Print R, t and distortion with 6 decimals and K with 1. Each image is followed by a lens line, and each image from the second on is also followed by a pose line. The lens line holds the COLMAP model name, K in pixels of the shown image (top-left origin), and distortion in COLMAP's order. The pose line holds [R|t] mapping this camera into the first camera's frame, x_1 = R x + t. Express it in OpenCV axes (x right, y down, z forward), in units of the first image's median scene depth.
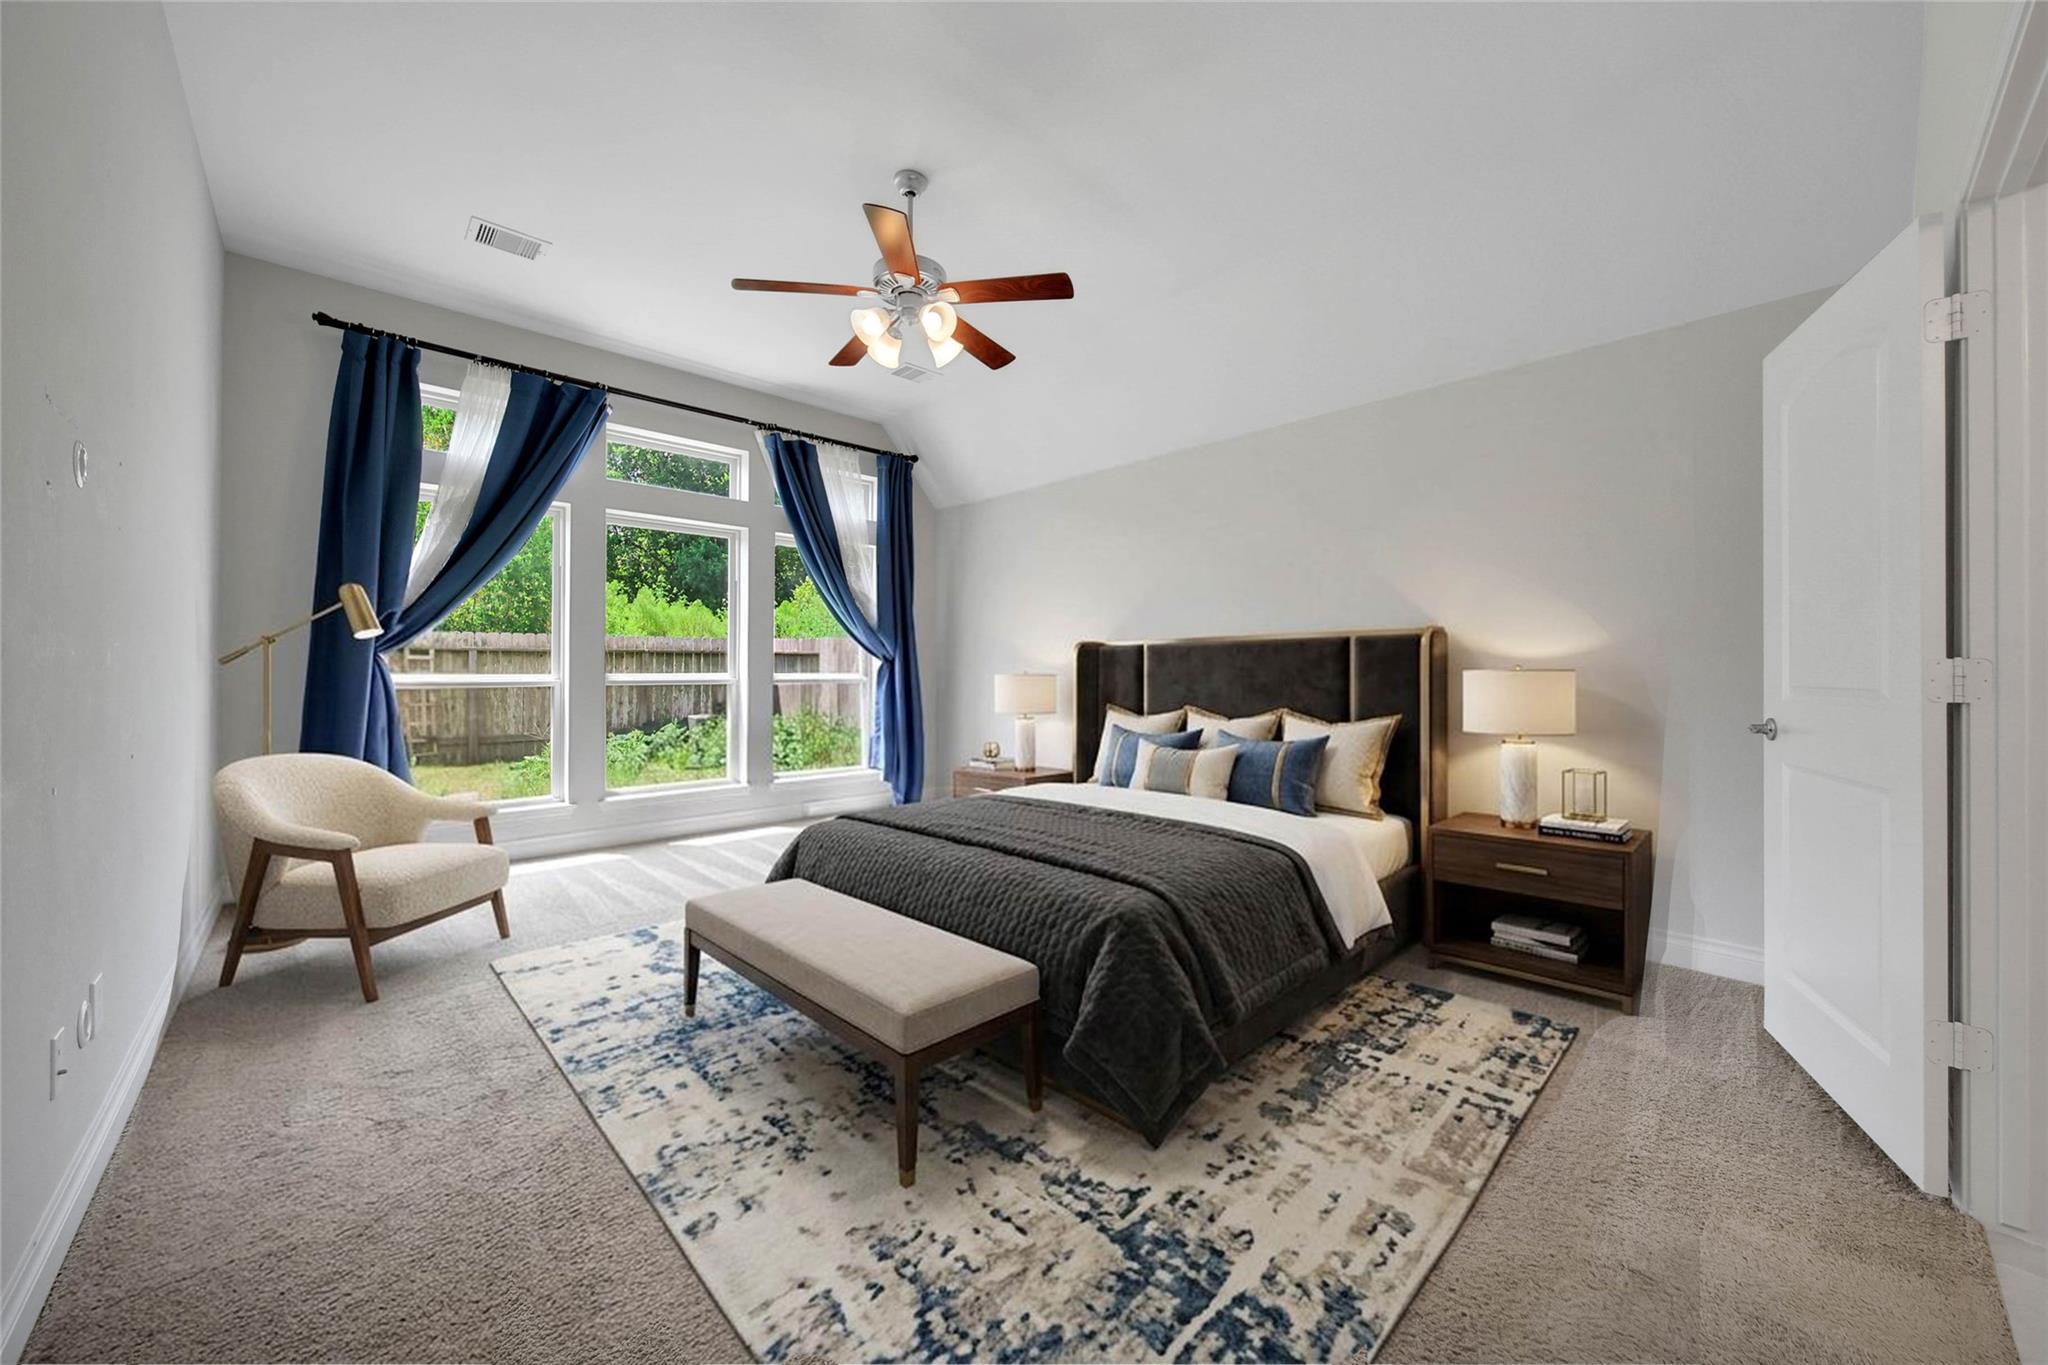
lens RADIAL K [[751.4, 0, 1031.4], [0, 751.4, 679.6], [0, 0, 1]] dist [0.000749, 0.000028]
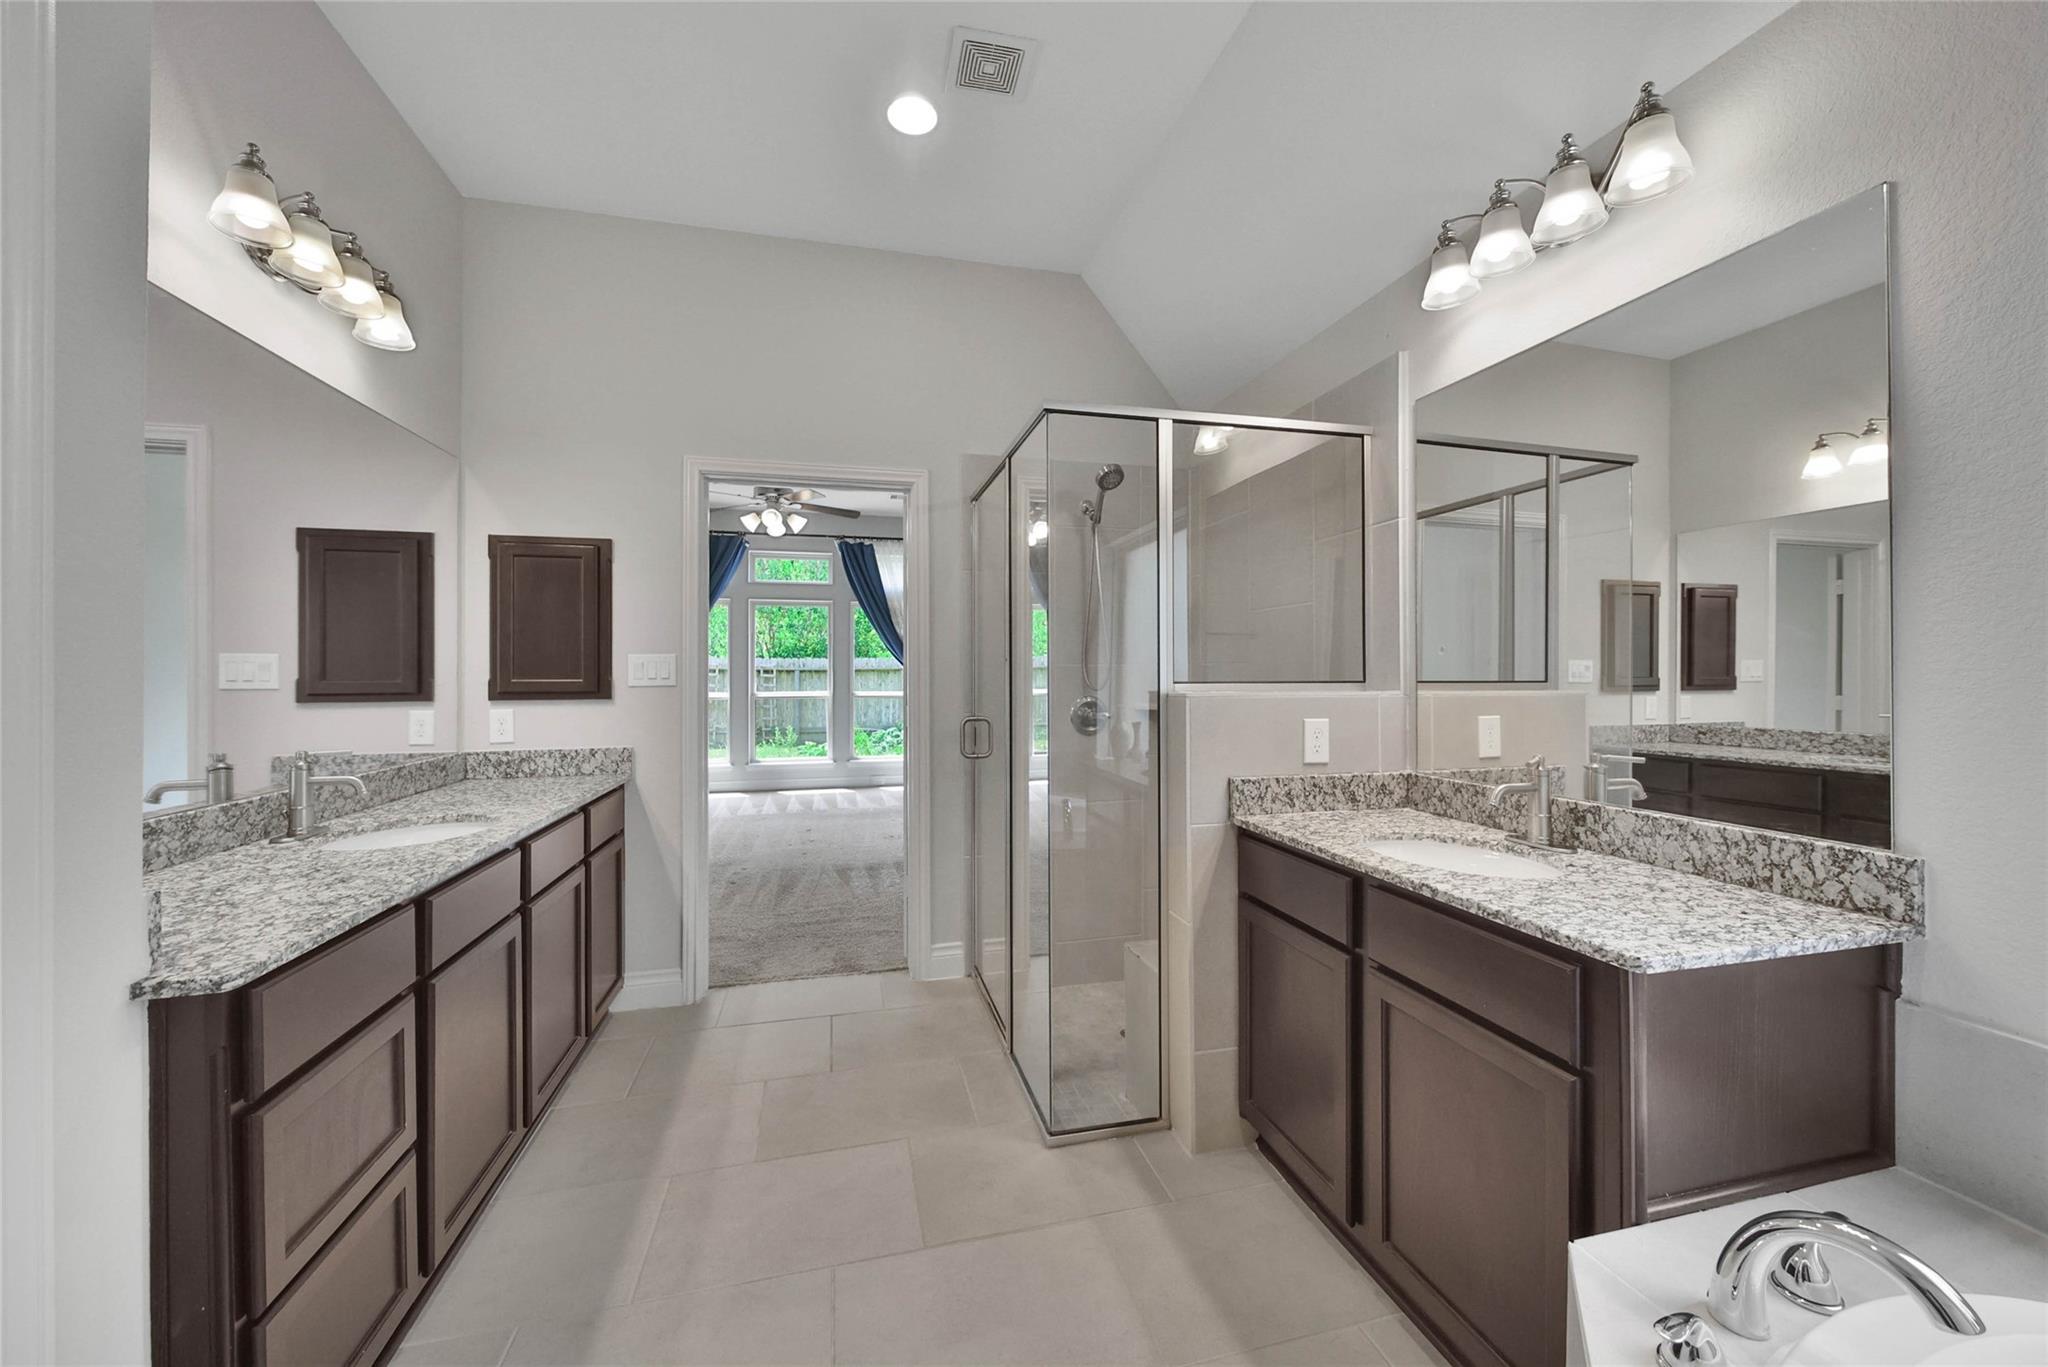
lens RADIAL K [[751.4, 0, 1018.2], [0, 751.4, 685.2], [0, 0, 1]] dist [0.000749, 0.000028]
pose [[0.874316, 0.004747, -0.485334, 0.711246], [-0.005382, 0.999986, 0.000086, -0.022891], [0.485328, 0.002537, 0.874329, -0.196175]]
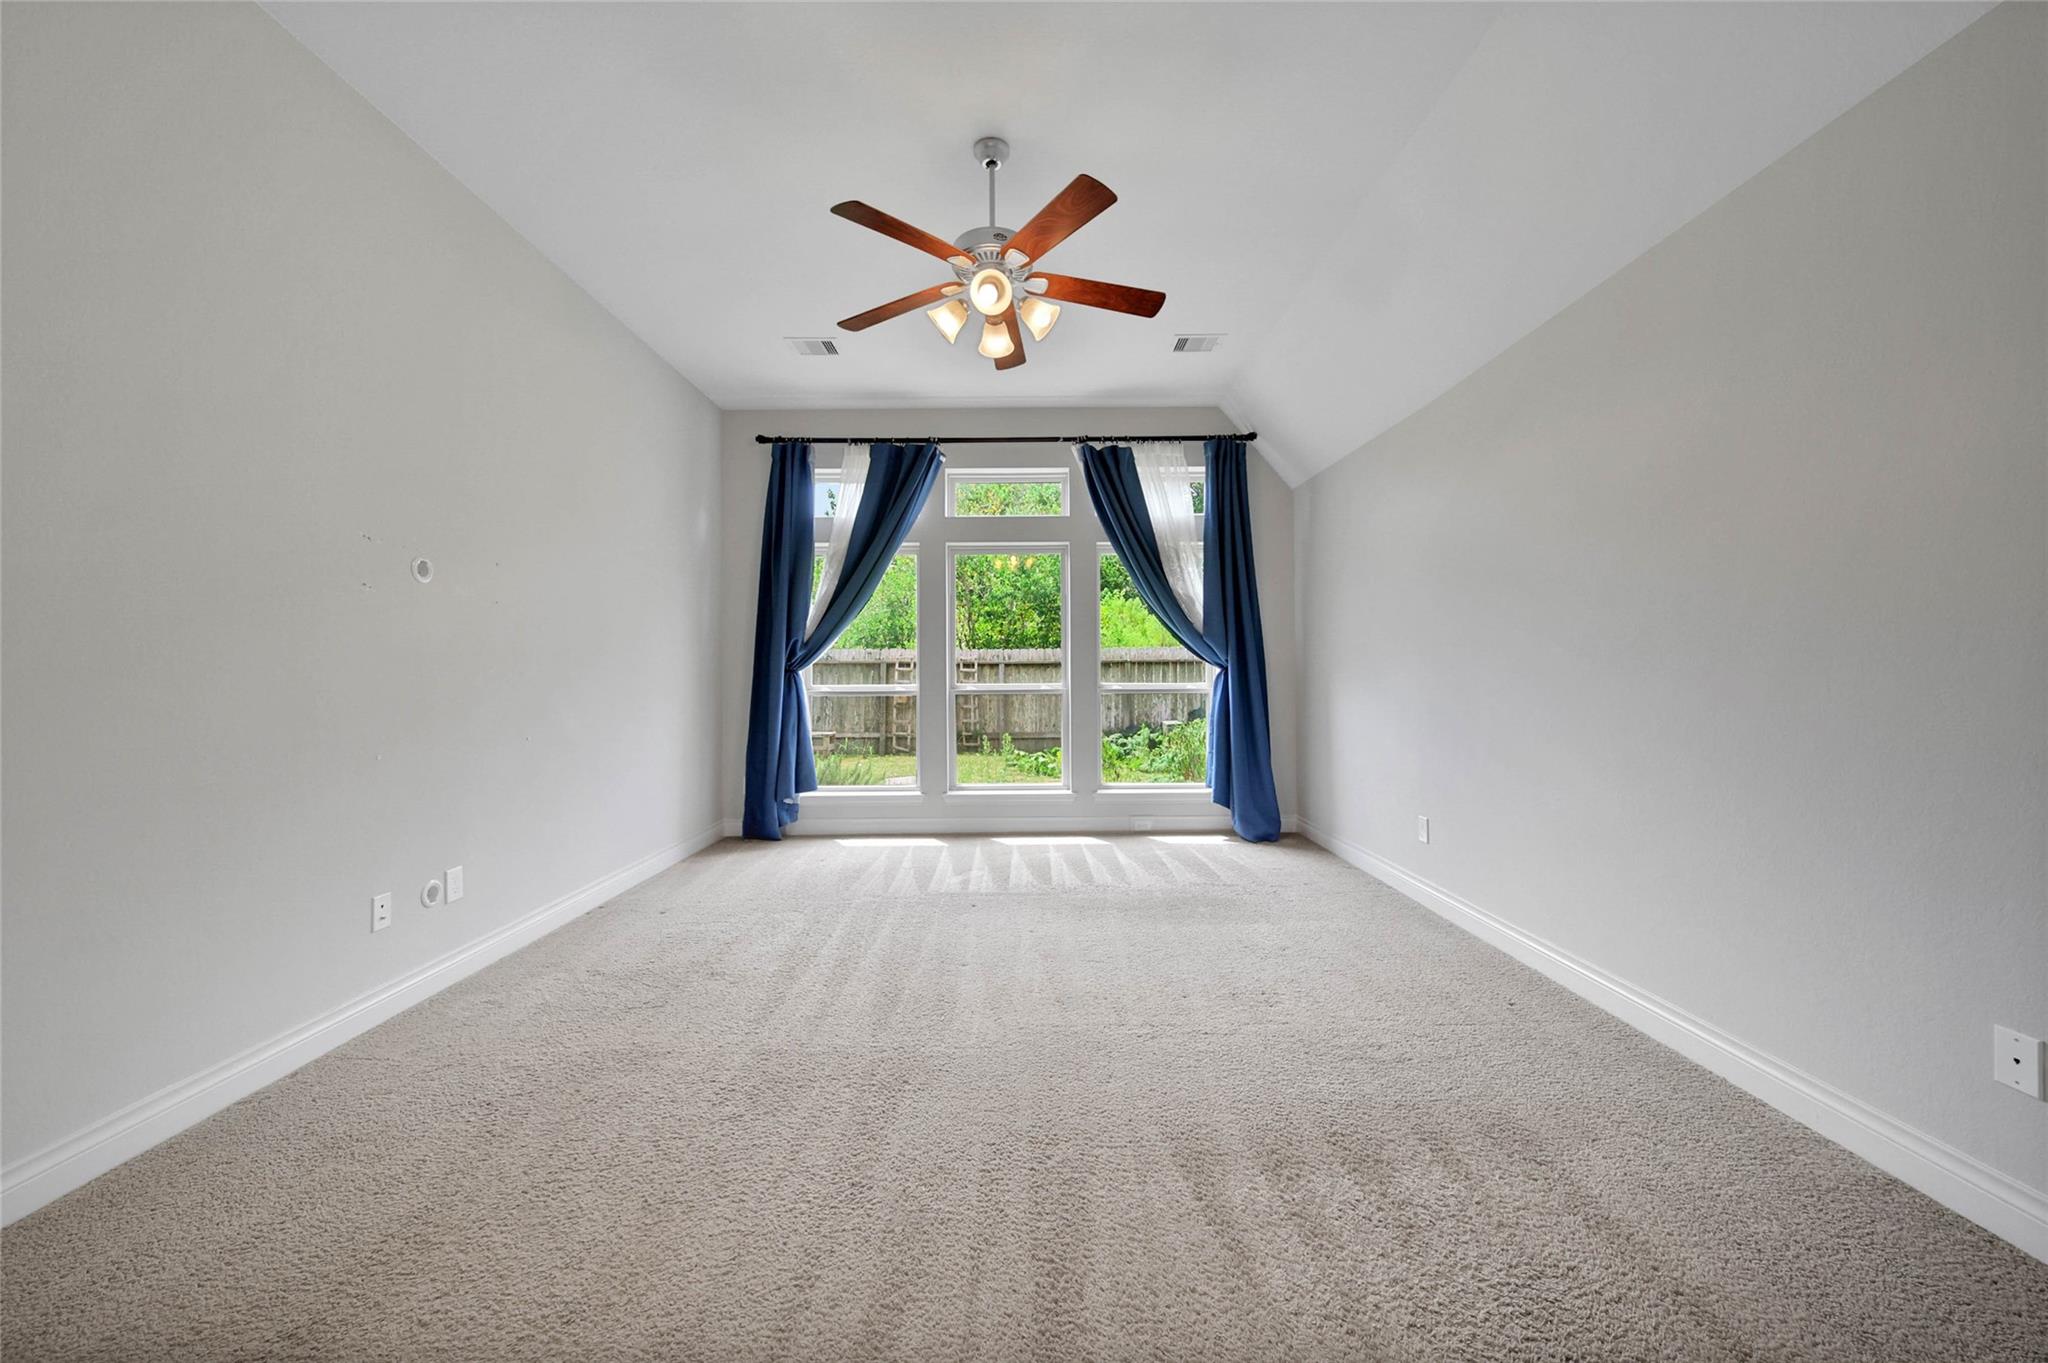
lens RADIAL K [[751.4, 0, 1017.4], [0, 751.4, 680.6], [0, 0, 1]] dist [0.000749, 0.000028]
pose [[0.726544, -0.005236, -0.687100, 0.266919], [0.000653, 0.999976, -0.006930, -0.003717], [0.687119, 0.004586, 0.726530, 0.193361]]
